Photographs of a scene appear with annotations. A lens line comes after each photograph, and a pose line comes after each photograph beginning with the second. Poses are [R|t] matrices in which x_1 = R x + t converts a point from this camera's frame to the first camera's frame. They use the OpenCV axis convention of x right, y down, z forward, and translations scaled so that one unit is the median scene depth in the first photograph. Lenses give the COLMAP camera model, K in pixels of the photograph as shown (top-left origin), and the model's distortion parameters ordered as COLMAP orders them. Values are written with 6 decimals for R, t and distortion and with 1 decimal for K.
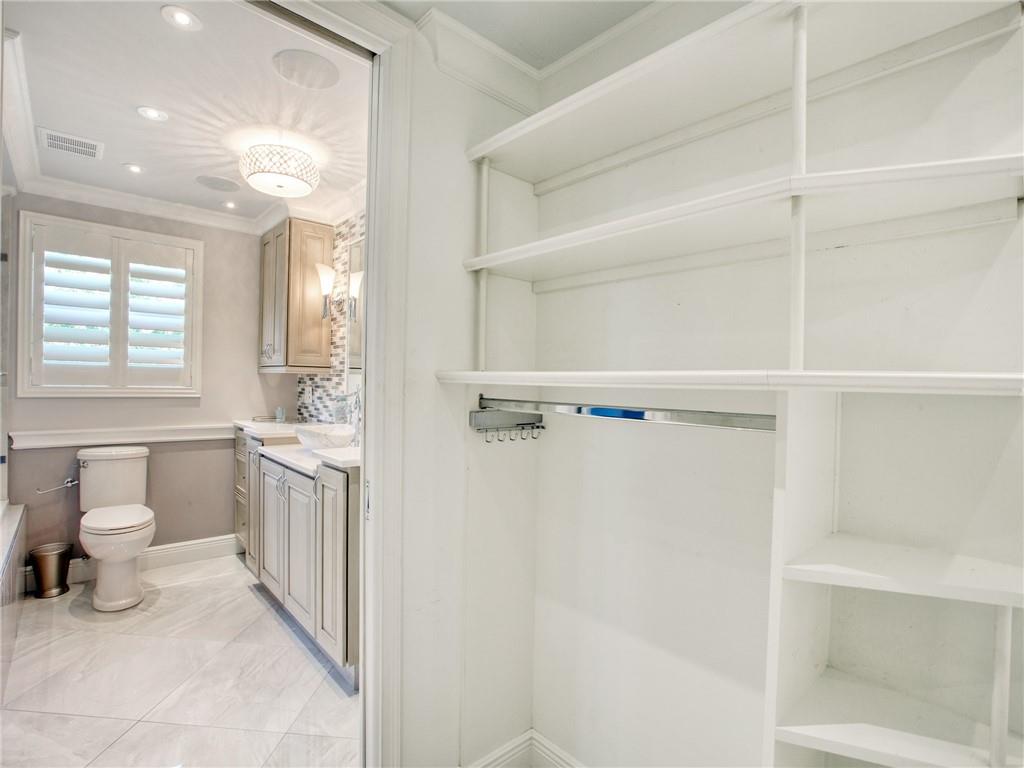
lens RADIAL K [[503.2, 0, 506.4], [0, 503.2, 386.8], [0, 0, 1]] dist [-0.066656, 0.026931]
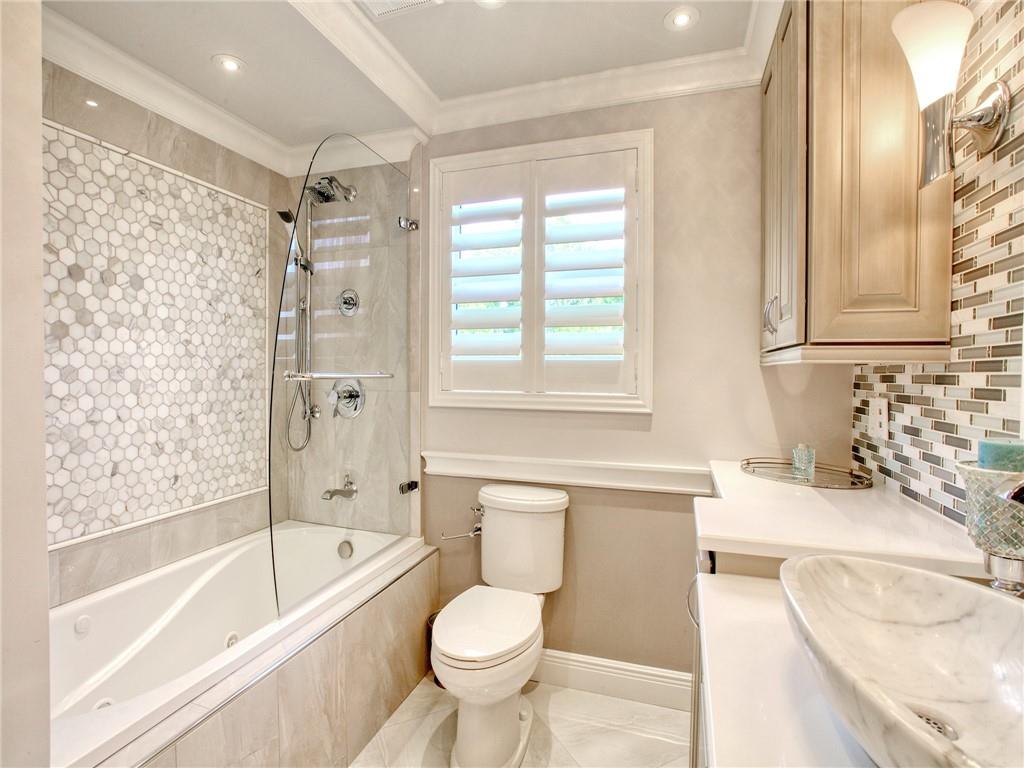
lens RADIAL K [[503.2, 0, 506.4], [0, 503.2, 386.8], [0, 0, 1]] dist [-0.066656, 0.026931]
pose [[0.494200, 0.006269, -0.869326, -0.221872], [-0.003591, 0.999980, 0.005170, -0.010860], [0.869341, 0.000566, 0.494213, 0.594221]]
